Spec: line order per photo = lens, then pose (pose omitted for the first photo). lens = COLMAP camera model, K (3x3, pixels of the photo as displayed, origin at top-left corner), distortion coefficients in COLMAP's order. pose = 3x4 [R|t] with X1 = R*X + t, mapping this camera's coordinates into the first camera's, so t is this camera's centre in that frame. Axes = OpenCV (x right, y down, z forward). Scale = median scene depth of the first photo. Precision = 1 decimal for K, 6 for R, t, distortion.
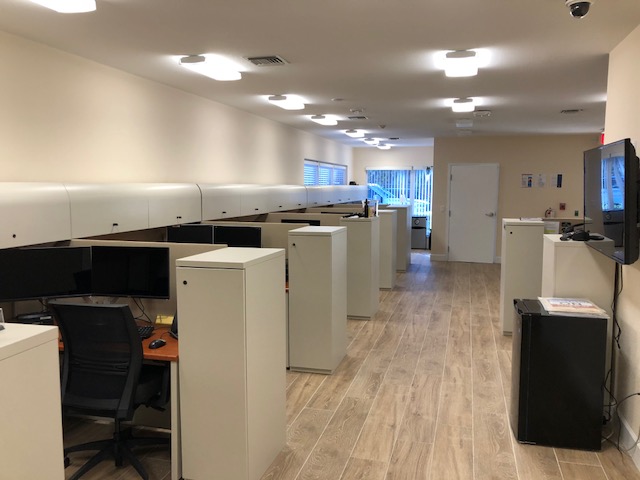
lens RADIAL K [[528.6, 0, 319.3], [0, 528.6, 238.3], [0, 0, 1]] dist [-0.003459, 0.004788]
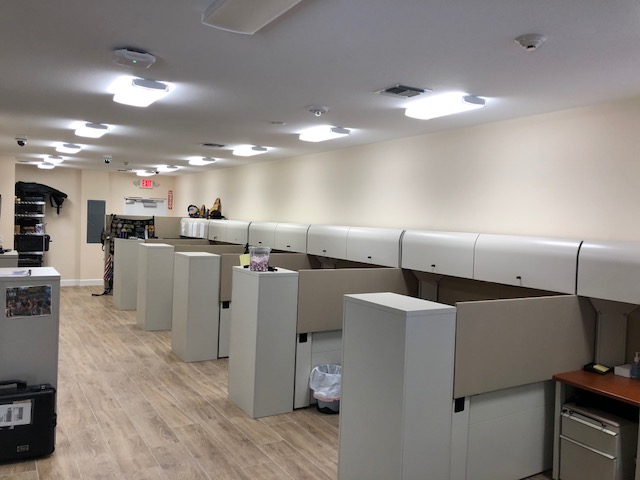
lens RADIAL K [[528.6, 0, 317.0], [0, 528.6, 239.3], [0, 0, 1]] dist [-0.003459, 0.004788]
pose [[-0.682007, -0.001412, -0.731345, 0.687337], [-0.110924, 0.988629, 0.101531, -0.200870], [0.722885, 0.150369, -0.674408, 1.882746]]
